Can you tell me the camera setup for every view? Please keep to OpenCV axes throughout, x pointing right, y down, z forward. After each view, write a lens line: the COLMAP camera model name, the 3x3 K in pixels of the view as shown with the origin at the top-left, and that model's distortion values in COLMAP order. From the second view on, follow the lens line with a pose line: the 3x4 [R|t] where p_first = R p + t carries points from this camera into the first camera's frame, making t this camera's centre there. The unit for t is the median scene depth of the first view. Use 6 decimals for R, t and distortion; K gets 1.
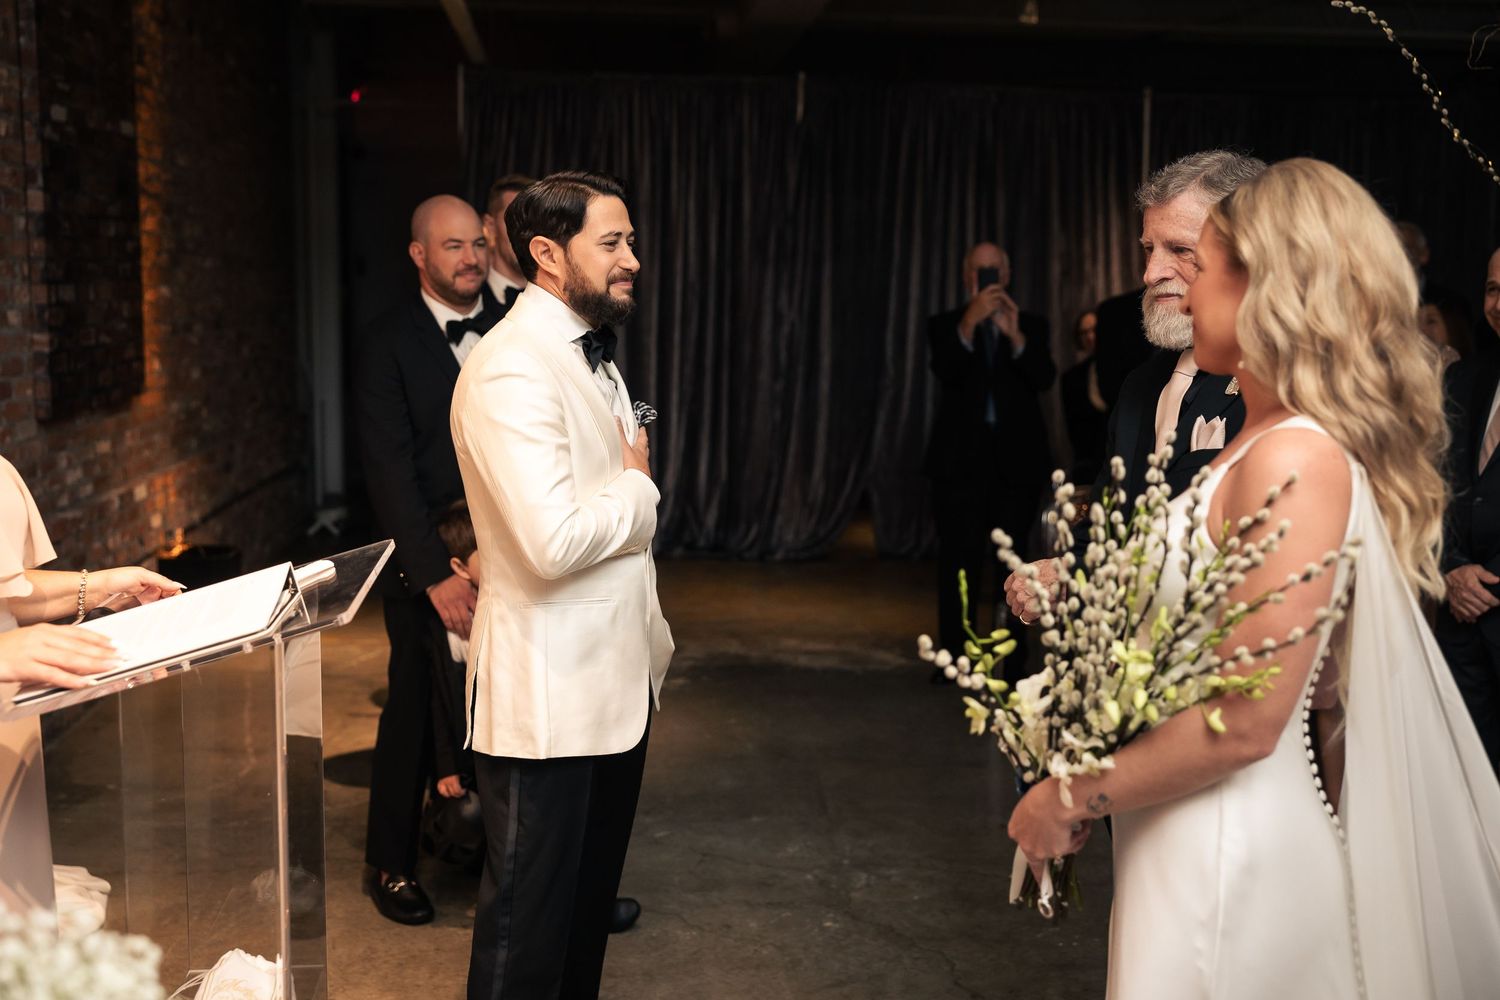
lens RADIAL K [[1813.9, 0, 750.0], [0, 1813.9, 498.8], [0, 0, 1]] dist [-0.015944, 0.000000]
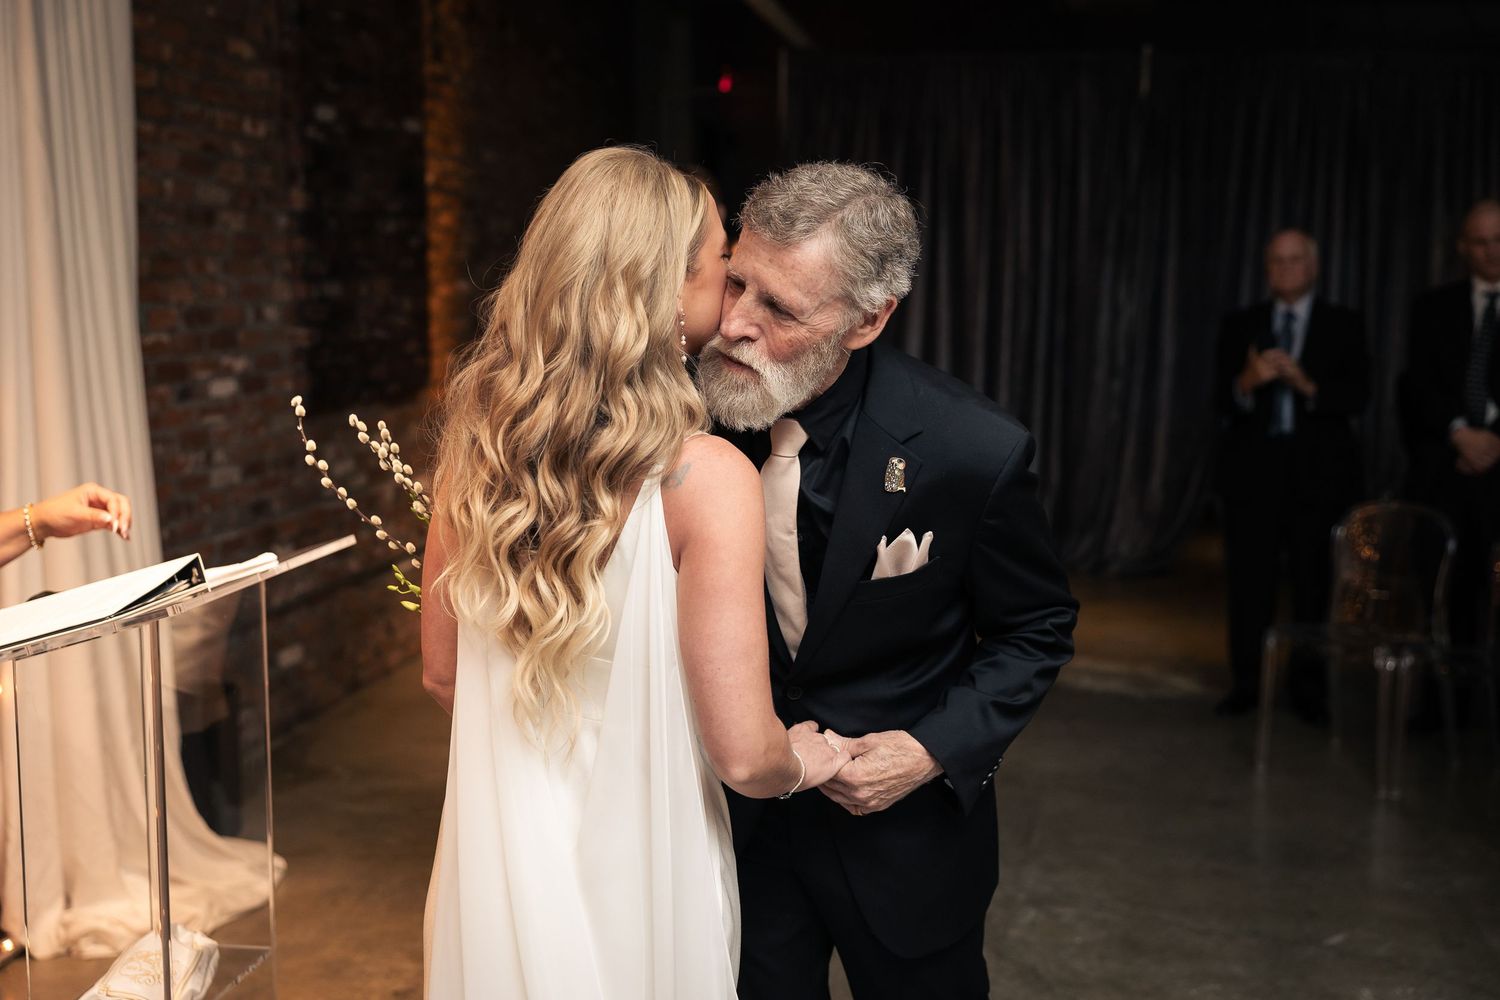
lens RADIAL K [[1926.8, 0, 750.1], [0, 1926.8, 501.5], [0, 0, 1]] dist [0.013158, 0.000000]
pose [[0.966811, 0.024435, -0.254321, 0.113946], [-0.024535, 0.999695, 0.002778, -0.001691], [0.254311, 0.003554, 0.967116, 0.001987]]
